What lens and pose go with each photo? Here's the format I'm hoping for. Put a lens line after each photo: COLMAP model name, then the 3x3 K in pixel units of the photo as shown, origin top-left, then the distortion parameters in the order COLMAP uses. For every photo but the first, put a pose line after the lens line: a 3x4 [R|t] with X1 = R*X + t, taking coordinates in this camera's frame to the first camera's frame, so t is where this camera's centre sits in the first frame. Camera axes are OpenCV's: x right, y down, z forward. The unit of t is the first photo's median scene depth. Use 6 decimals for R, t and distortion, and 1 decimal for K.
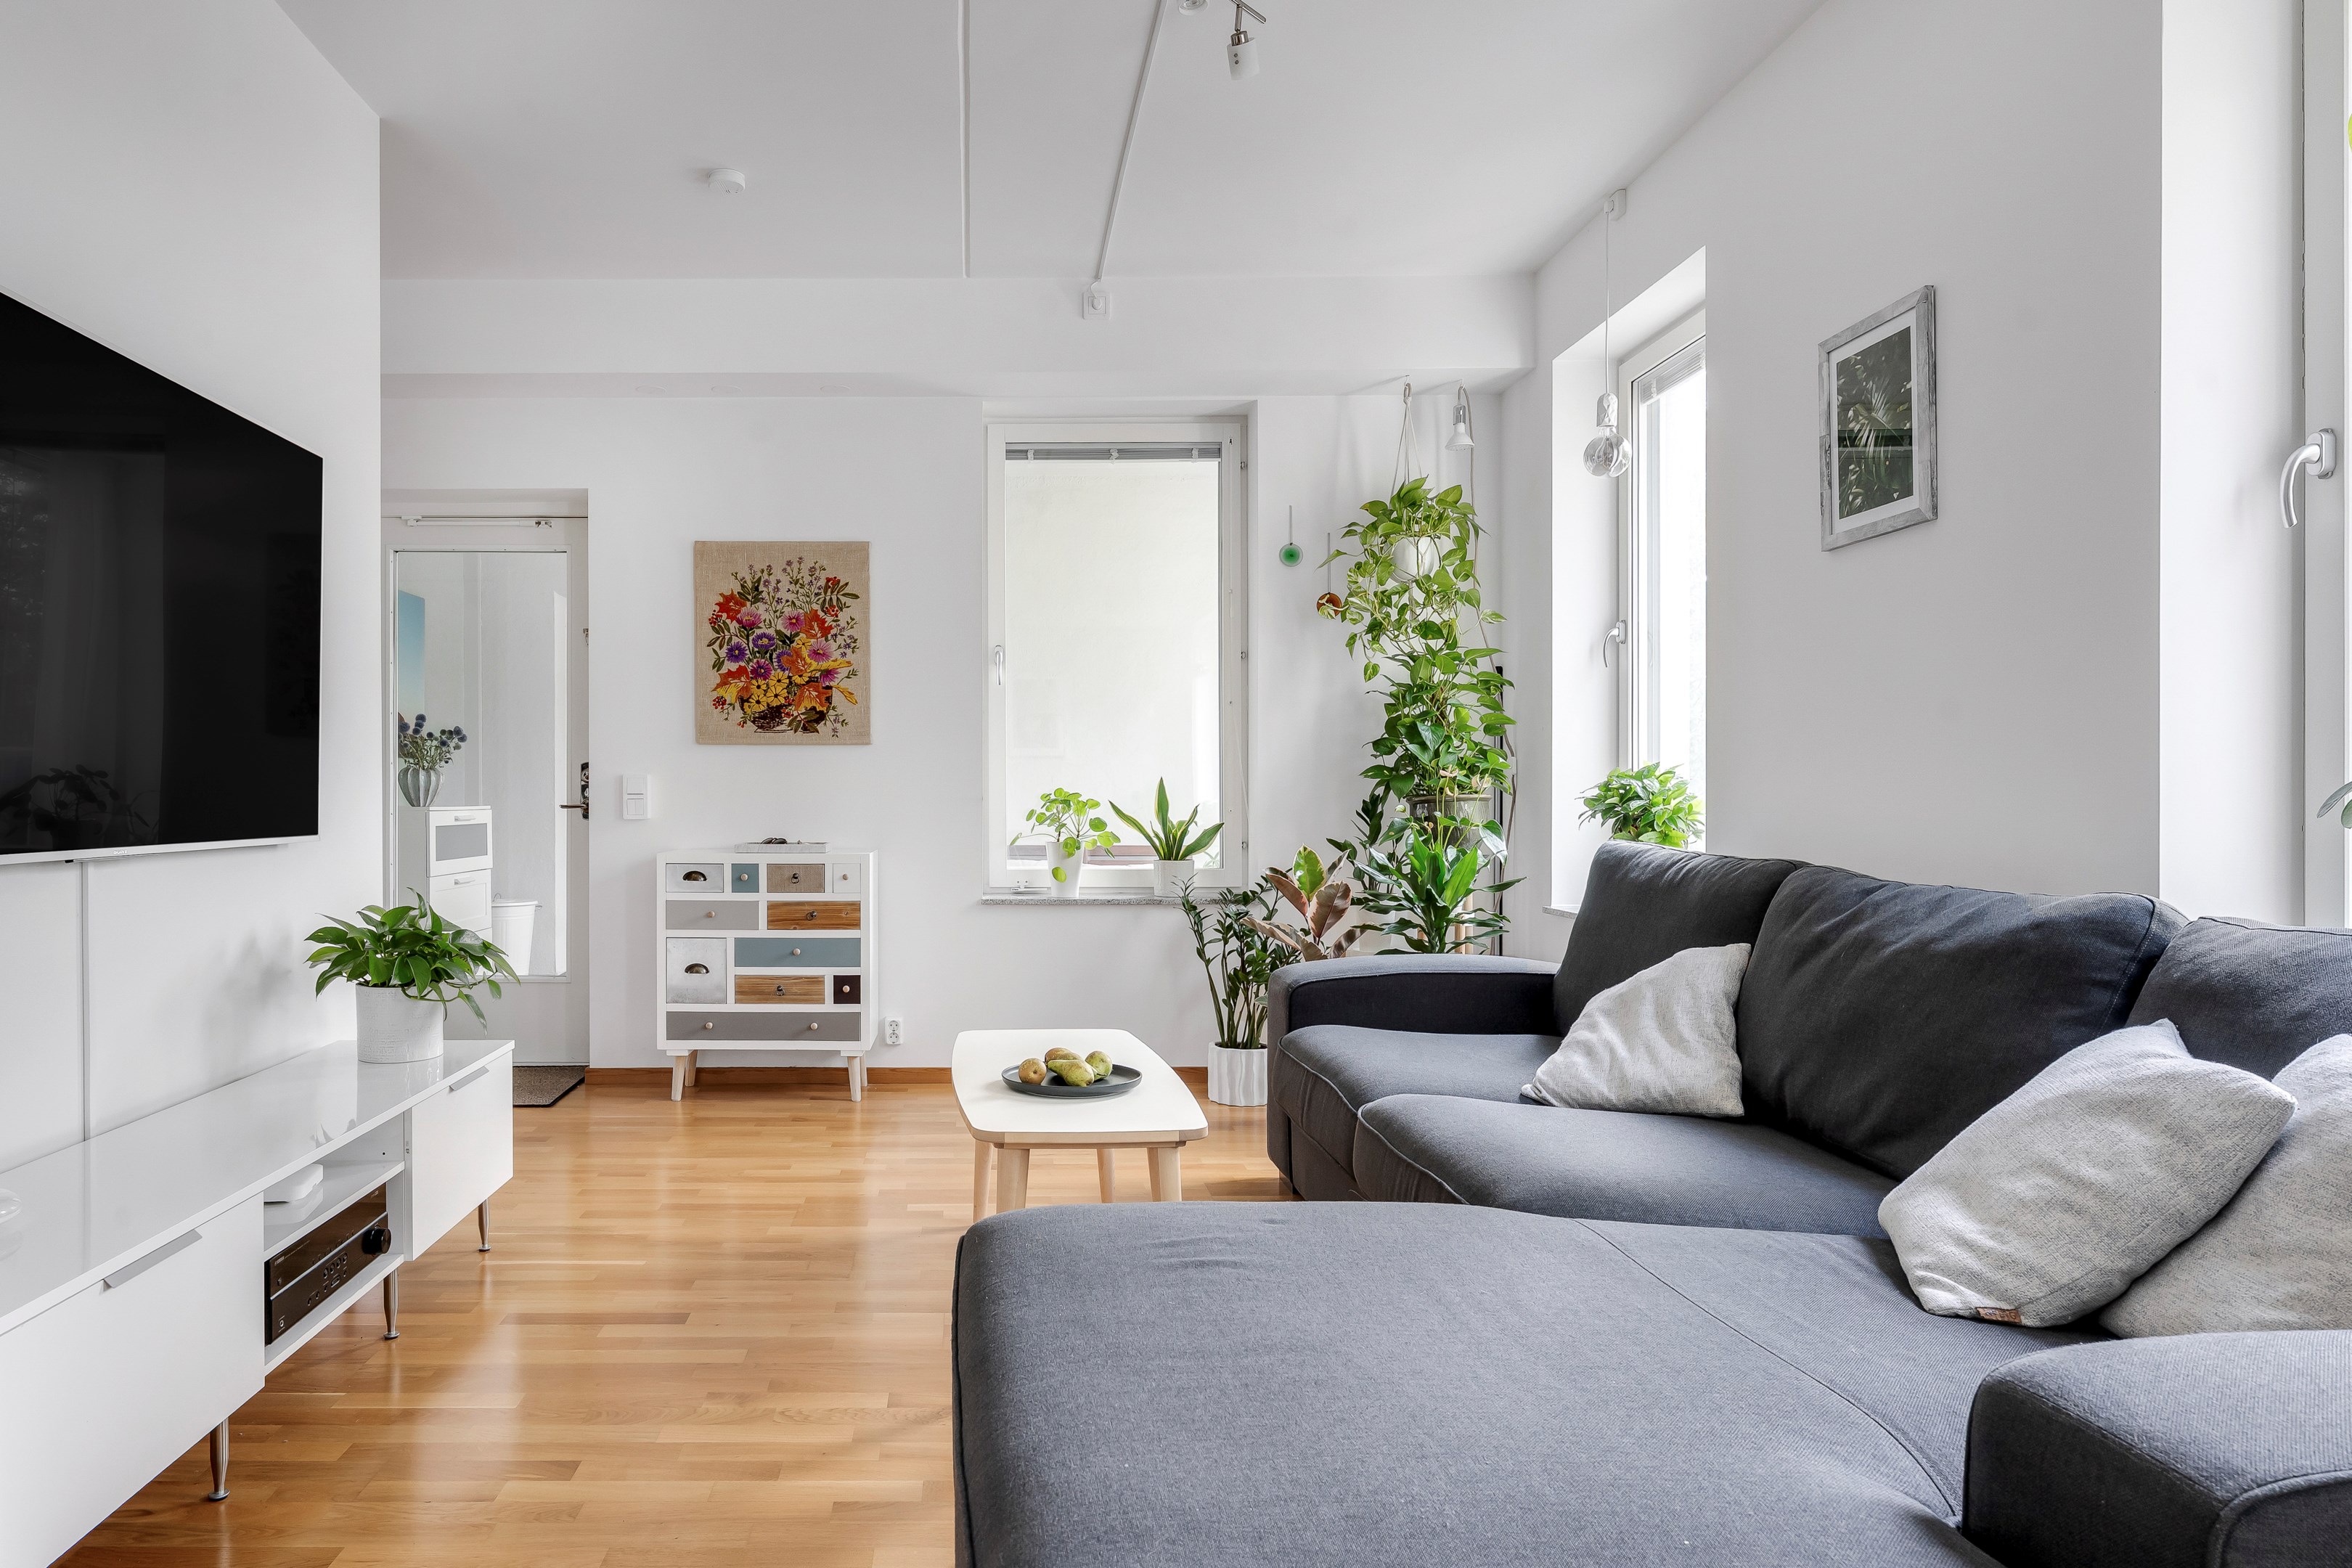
lens RADIAL K [[1438.3, 0, 887.0], [0, 1438.3, 777.5], [0, 0, 1]] dist [0.007209, 0.001021]
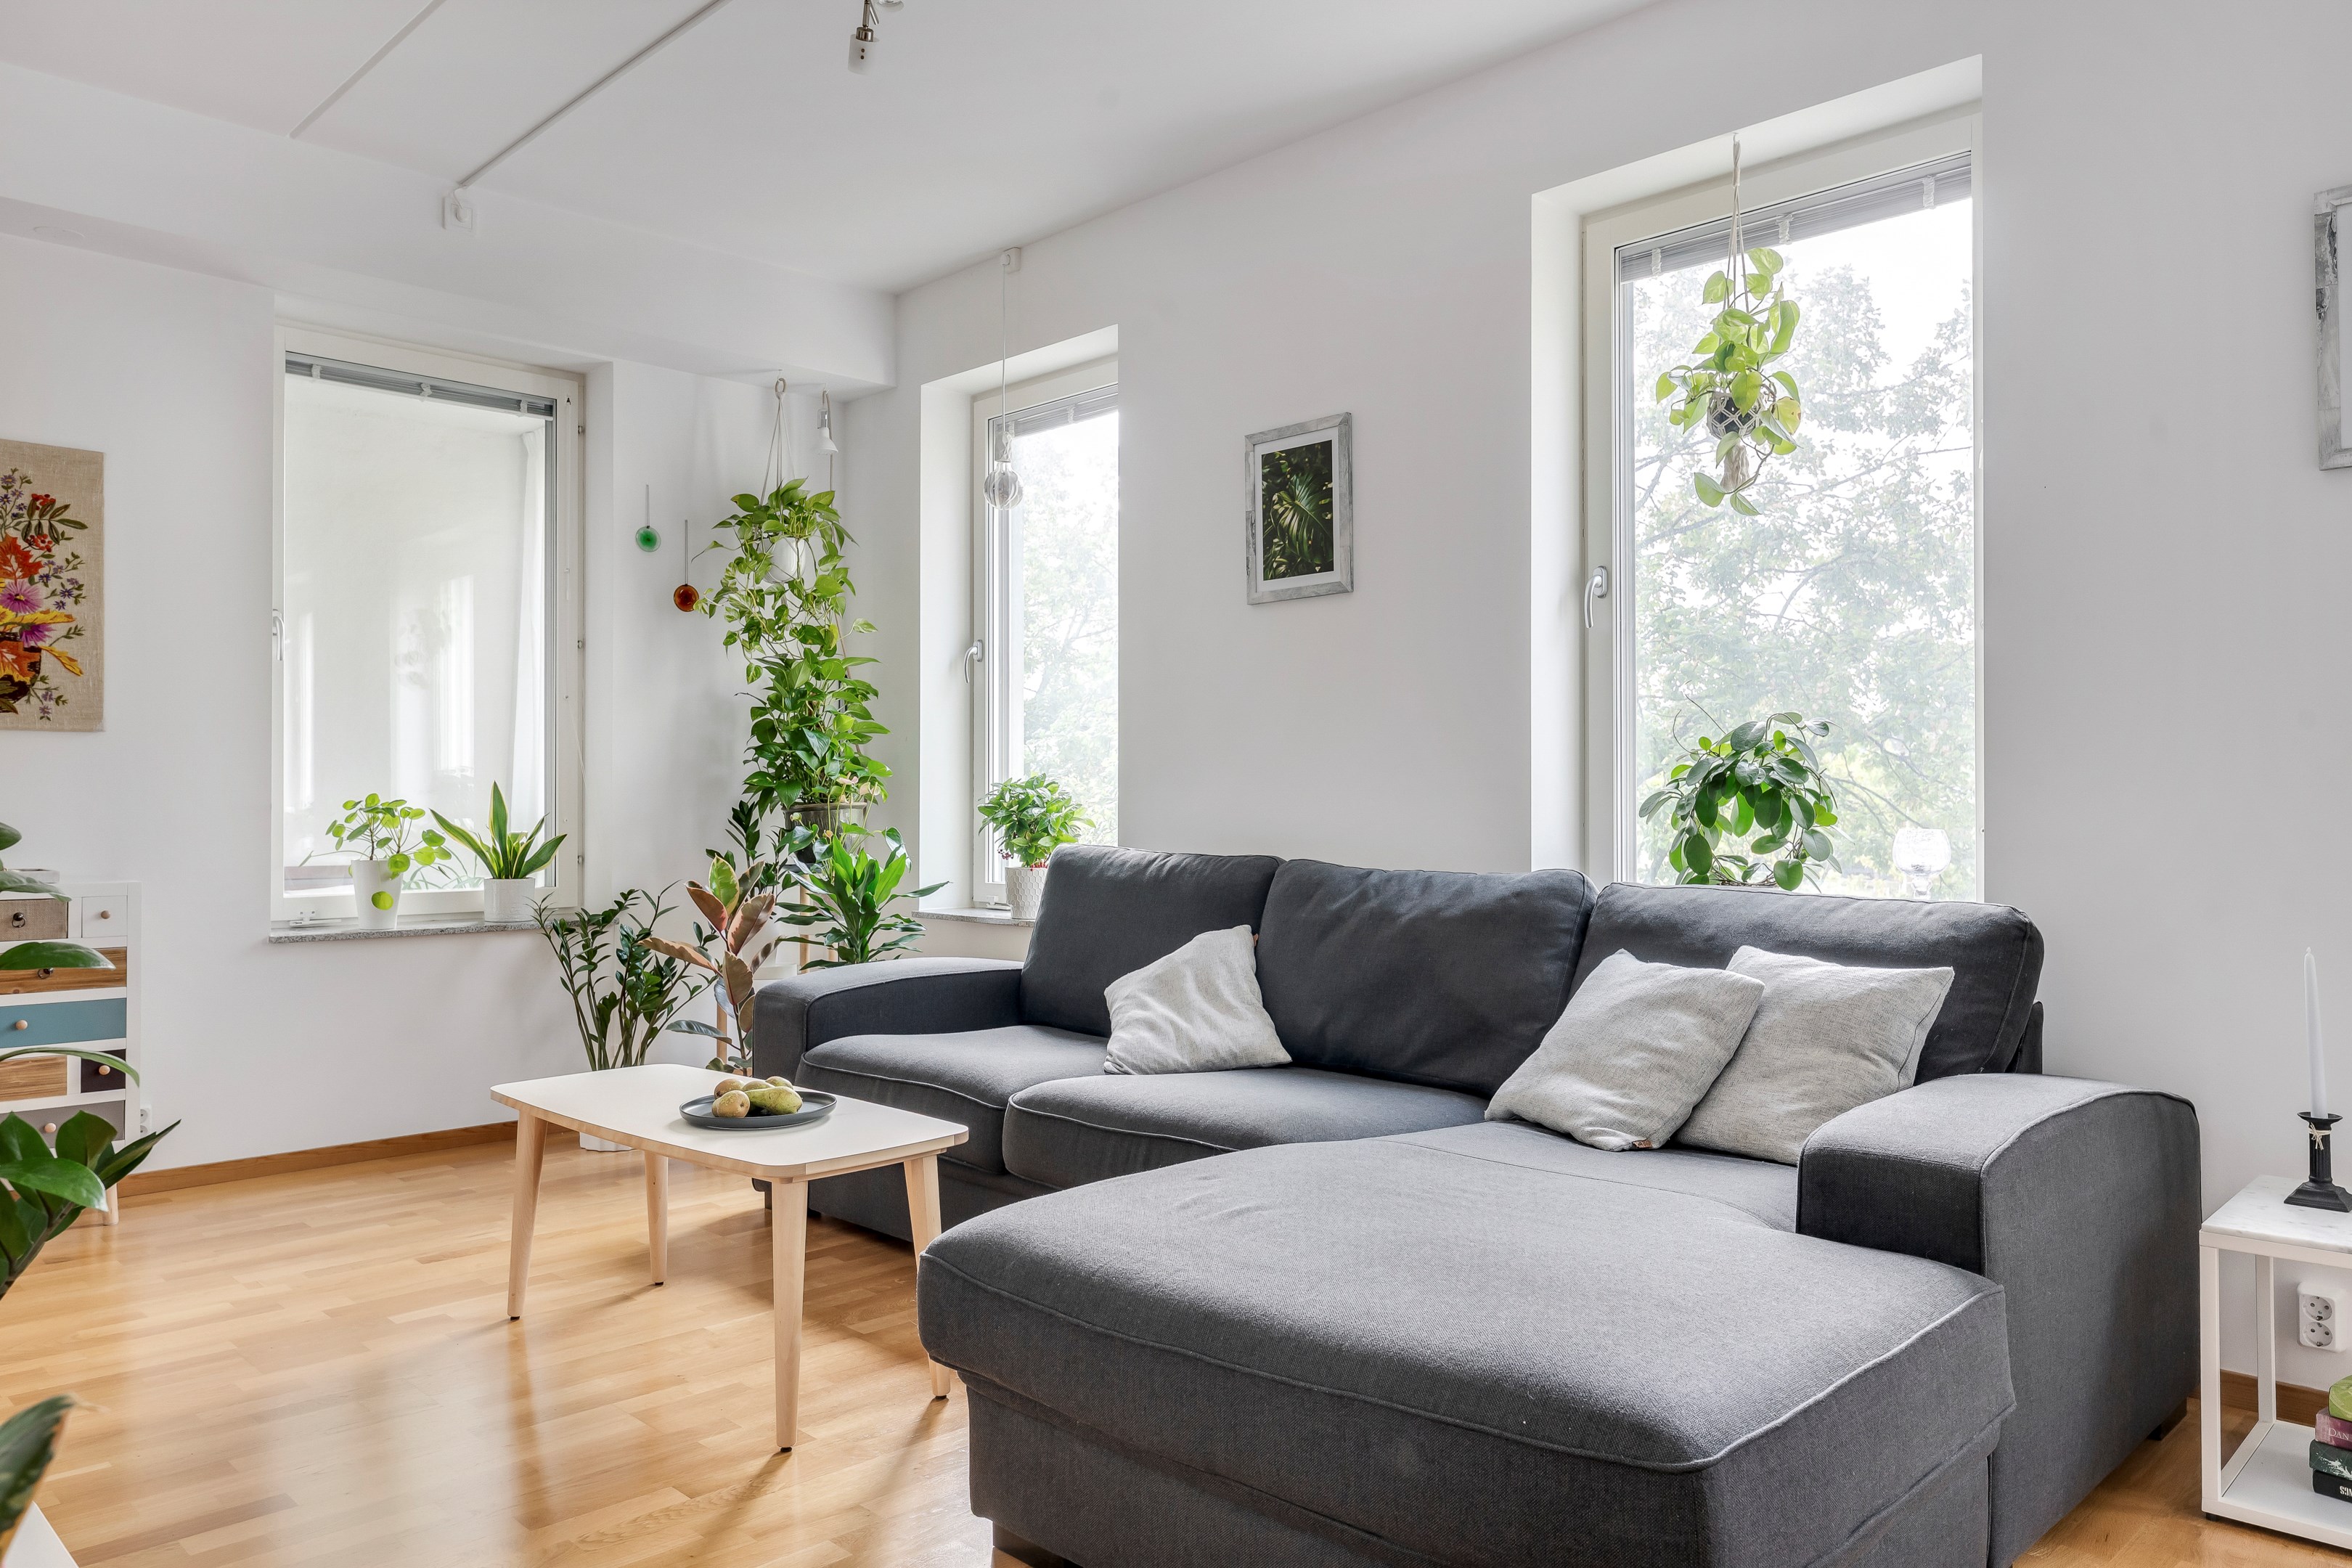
lens RADIAL K [[1694.8, 0, 1089.9], [0, 1694.8, 754.6], [0, 0, 1]] dist [0.004276, 0.010139]
pose [[0.707972, 0.022116, 0.705894, -0.337520], [-0.009912, 0.999722, -0.021380, 0.002329], [-0.706171, 0.008139, 0.707995, 0.054240]]
